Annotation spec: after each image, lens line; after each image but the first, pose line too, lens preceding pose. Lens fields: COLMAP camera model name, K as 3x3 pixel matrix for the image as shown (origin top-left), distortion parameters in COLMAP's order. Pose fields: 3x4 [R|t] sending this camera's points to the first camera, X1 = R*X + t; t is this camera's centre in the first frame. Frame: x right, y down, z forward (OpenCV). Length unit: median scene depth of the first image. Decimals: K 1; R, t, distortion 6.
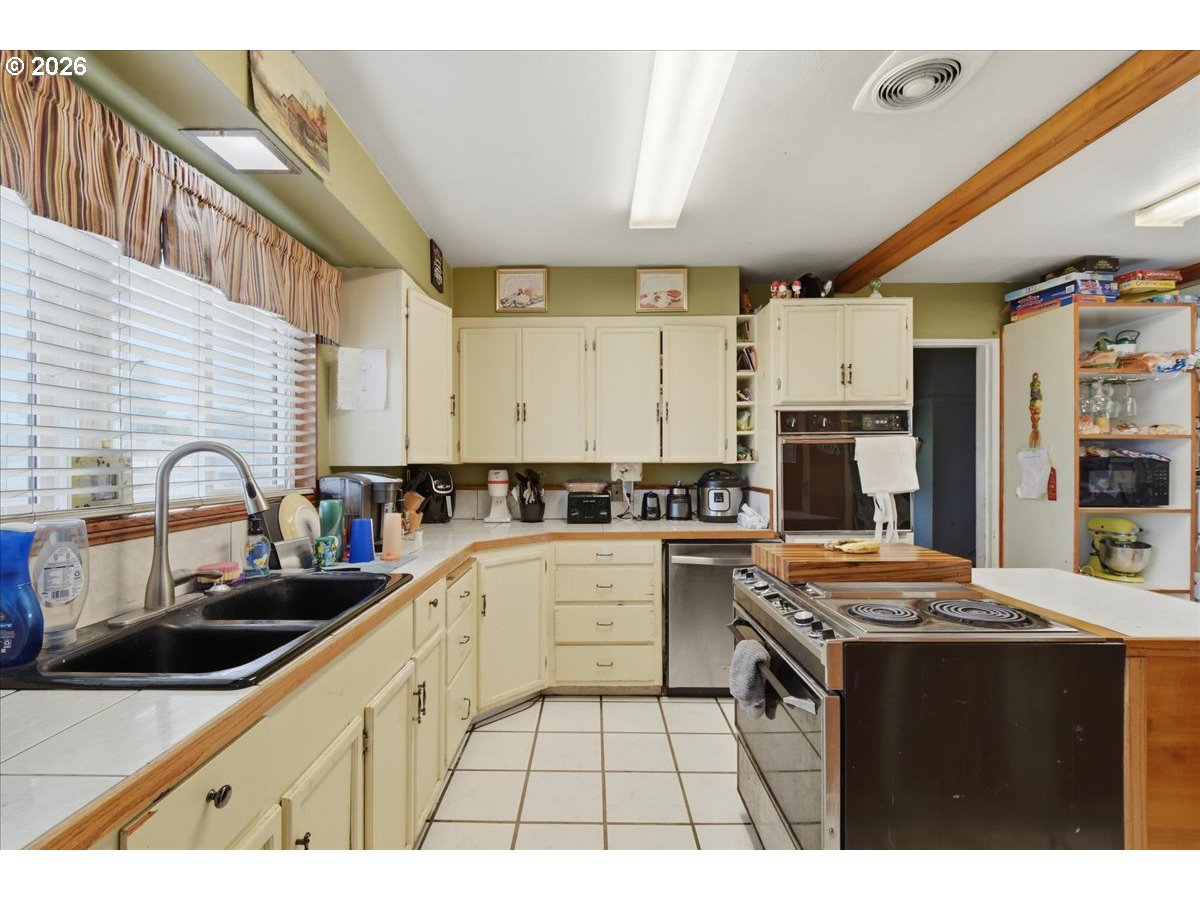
lens RADIAL K [[525.6, 0, 595.4], [0, 525.6, 460.7], [0, 0, 1]] dist [0.000383, 0.000002]
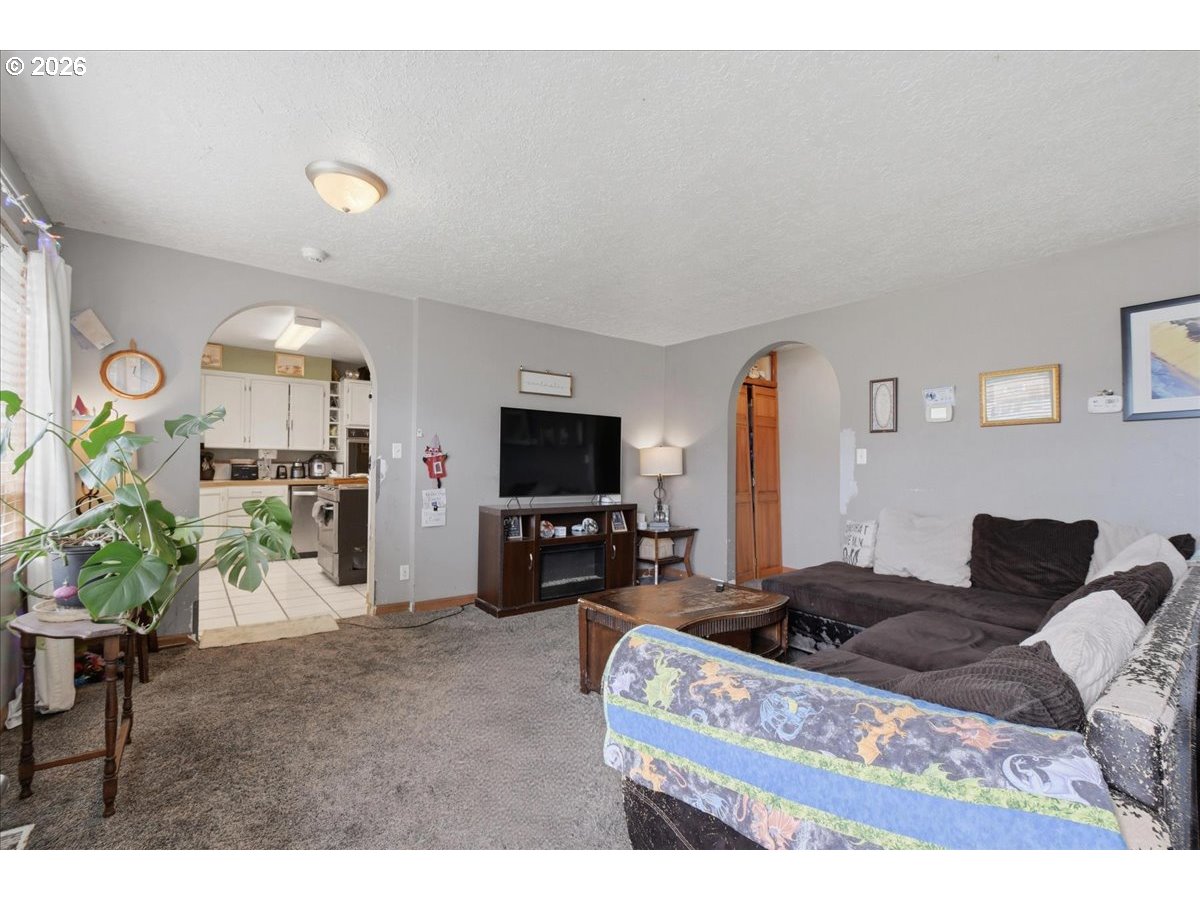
lens RADIAL K [[525.6, 0, 595.4], [0, 525.6, 460.7], [0, 0, 1]] dist [0.000383, 0.000002]
pose [[0.790966, 0.013217, 0.611718, -0.176480], [-0.010379, 0.999913, -0.008184, 0.050501], [-0.611773, 0.000124, 0.791034, -1.319486]]
